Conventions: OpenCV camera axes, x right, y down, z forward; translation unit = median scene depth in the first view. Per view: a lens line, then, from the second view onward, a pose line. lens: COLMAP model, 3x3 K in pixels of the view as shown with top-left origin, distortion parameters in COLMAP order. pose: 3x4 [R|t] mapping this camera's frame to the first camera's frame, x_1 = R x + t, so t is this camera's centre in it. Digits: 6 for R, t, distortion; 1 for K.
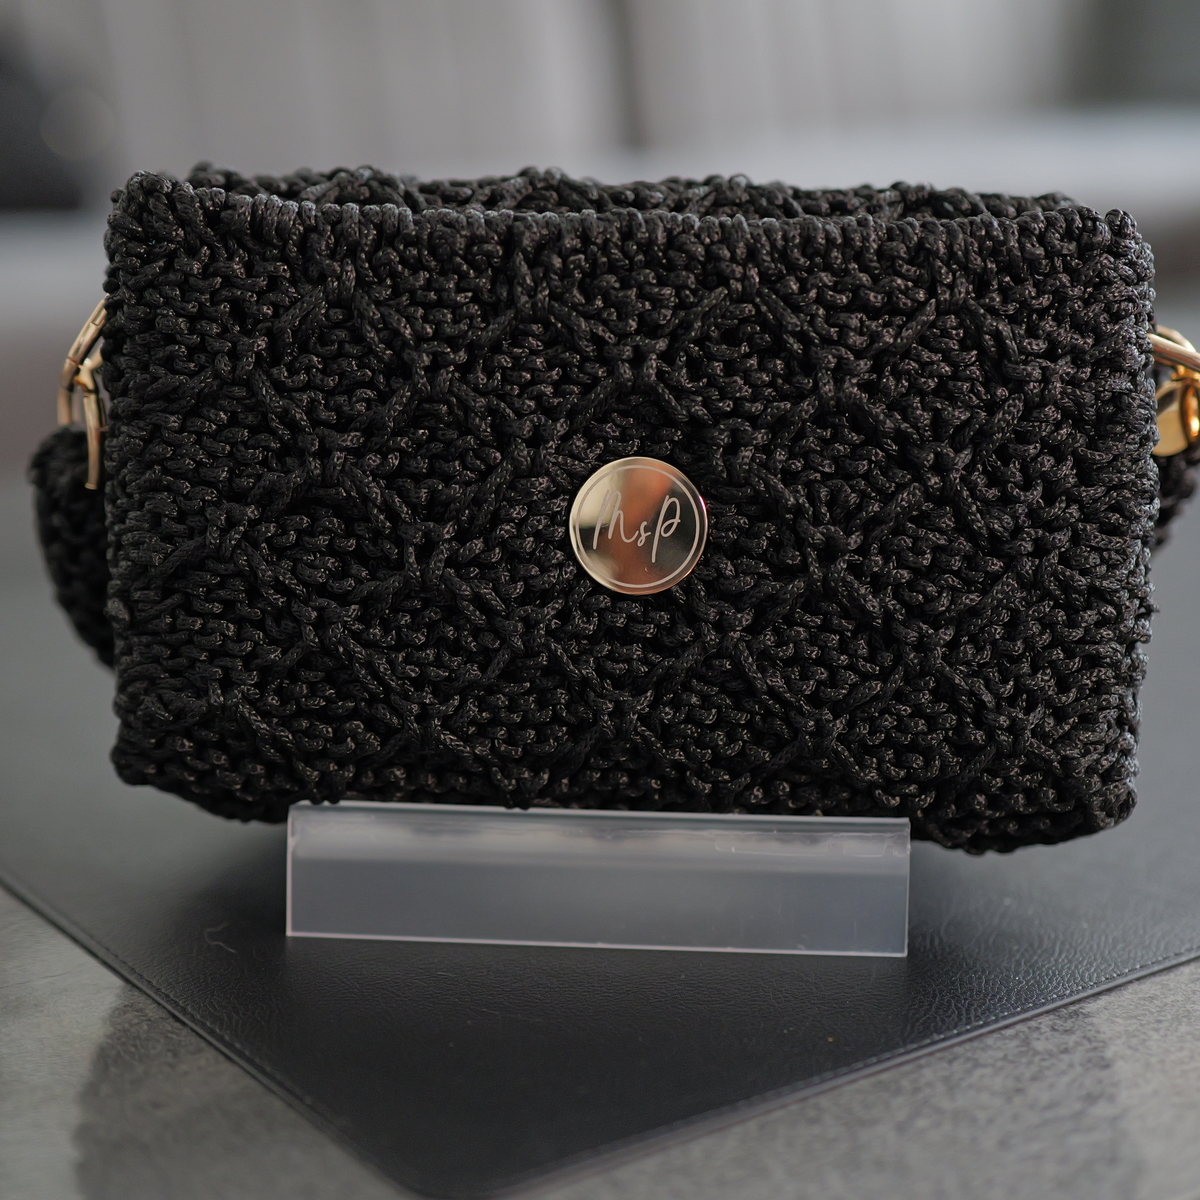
lens RADIAL K [[2528.4, 0, 600.3], [0, 2528.4, 593.0], [0, 0, 1]] dist [0.024156, 0.000000]
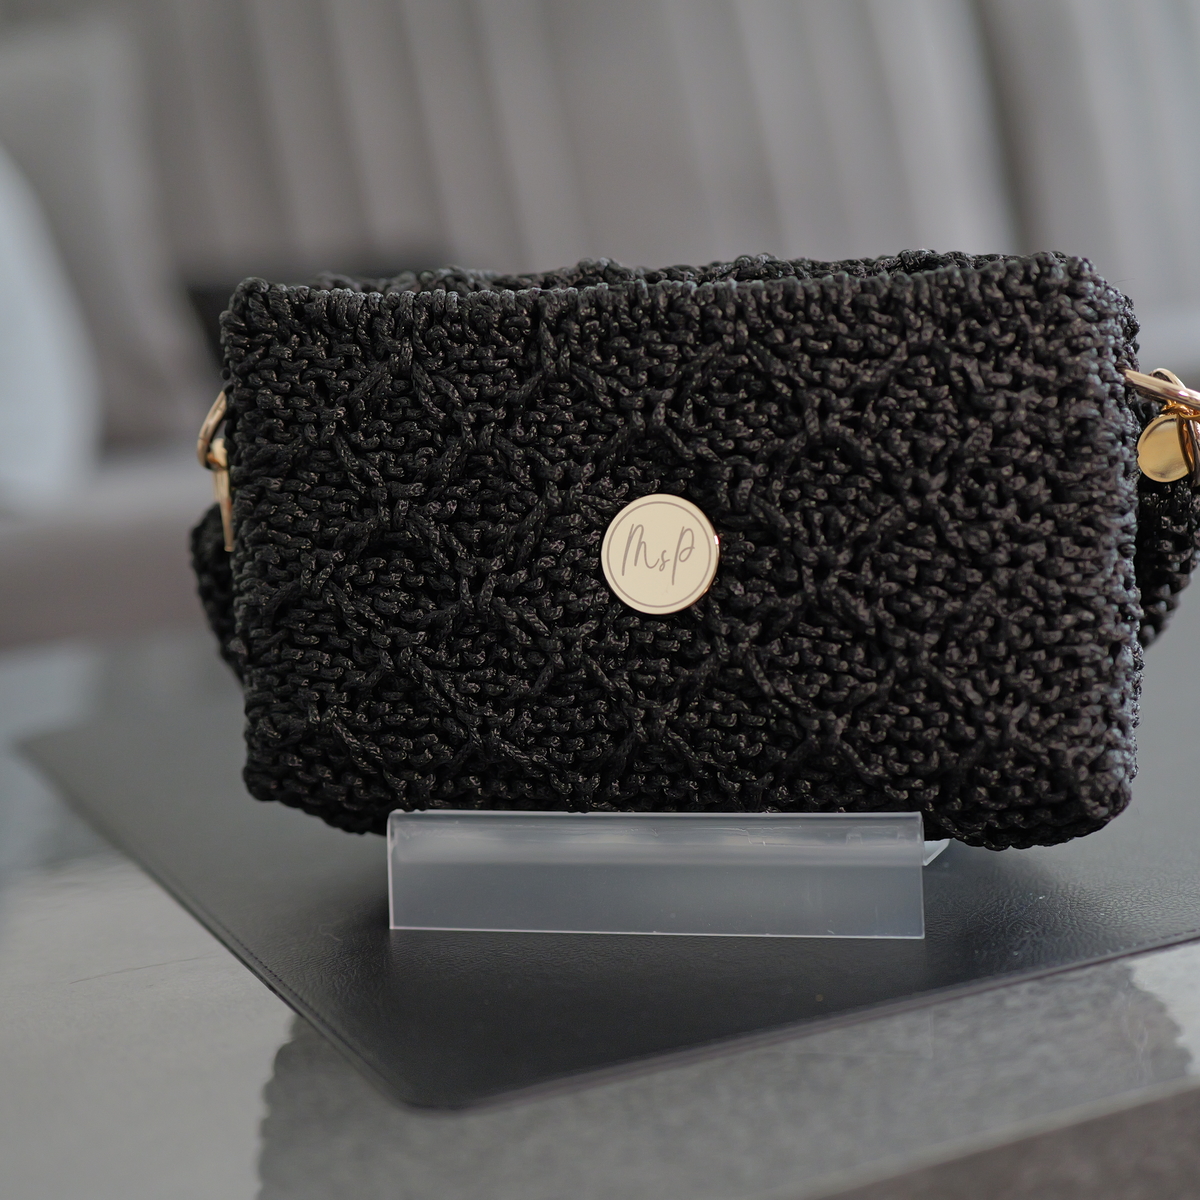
lens RADIAL K [[2528.4, 0, 606.6], [0, 2528.4, 541.7], [0, 0, 1]] dist [0.024156, 0.000000]
pose [[0.978291, -0.042086, -0.202916, 0.224248], [0.020576, 0.994049, -0.106972, 0.089984], [0.206211, 0.100475, 0.973335, -0.120151]]
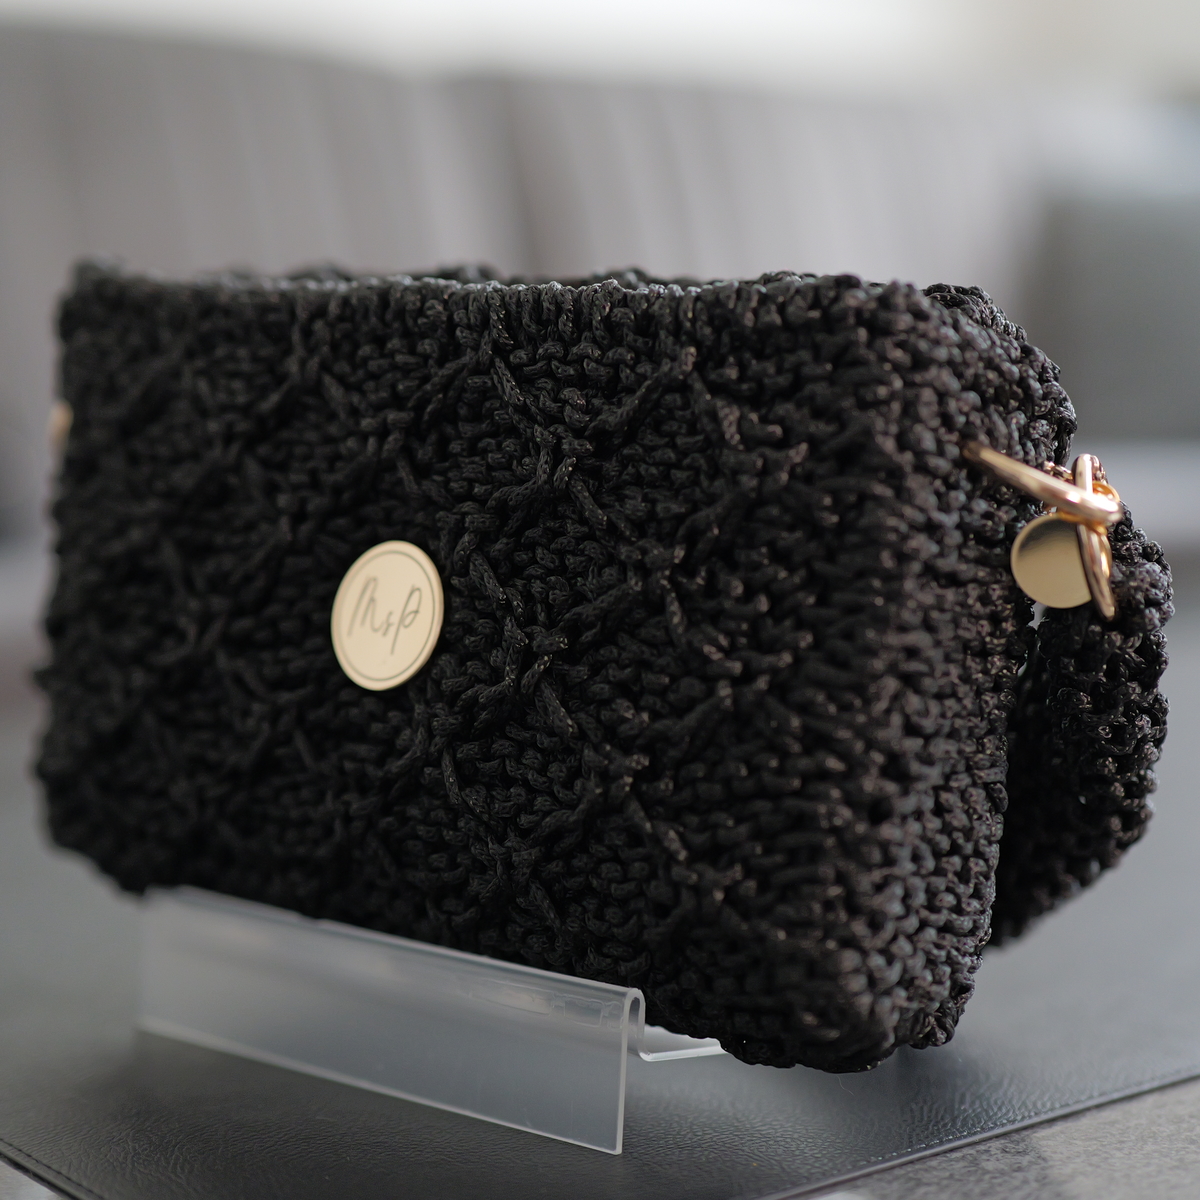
lens RADIAL K [[2528.4, 0, 600.3], [0, 2528.4, 611.0], [0, 0, 1]] dist [0.024156, 0.000000]
pose [[0.808464, 0.065144, -0.584930, 0.619106], [-0.145973, 0.984996, -0.092058, 0.045383], [0.570157, 0.159810, 0.805843, 0.301324]]
